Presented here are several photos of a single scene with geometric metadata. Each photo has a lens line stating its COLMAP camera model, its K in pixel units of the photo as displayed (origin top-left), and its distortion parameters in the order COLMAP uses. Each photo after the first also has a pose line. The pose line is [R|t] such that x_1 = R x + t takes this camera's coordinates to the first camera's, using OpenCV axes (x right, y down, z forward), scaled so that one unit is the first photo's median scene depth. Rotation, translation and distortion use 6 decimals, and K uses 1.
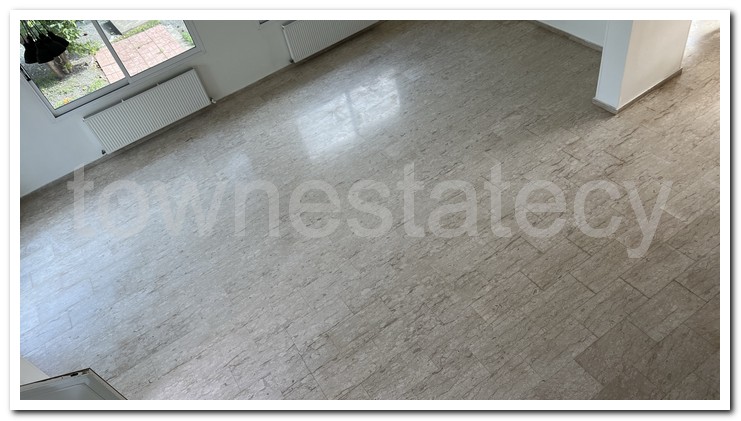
lens RADIAL K [[521.7, 0, 372.1], [0, 521.7, 213.6], [0, 0, 1]] dist [0.030198, -0.035192]
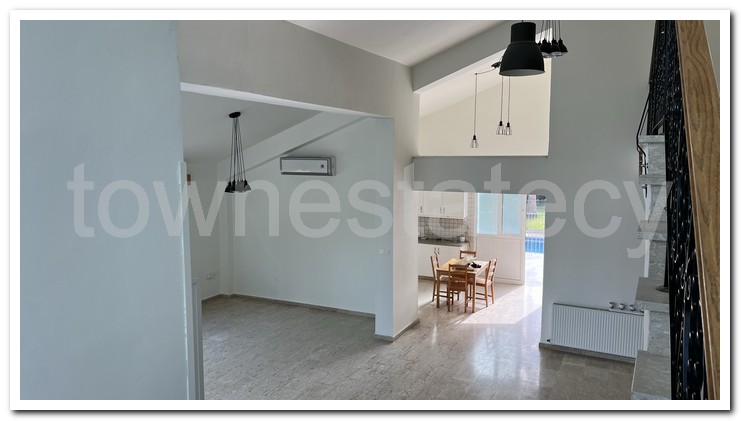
lens RADIAL K [[521.7, 0, 365.4], [0, 521.7, 214.7], [0, 0, 1]] dist [0.030198, -0.035192]
pose [[0.840462, 0.149653, 0.520795, -0.347357], [0.258231, 0.734334, -0.627750, 0.399457], [-0.476382, 0.662086, 0.578535, 0.036576]]
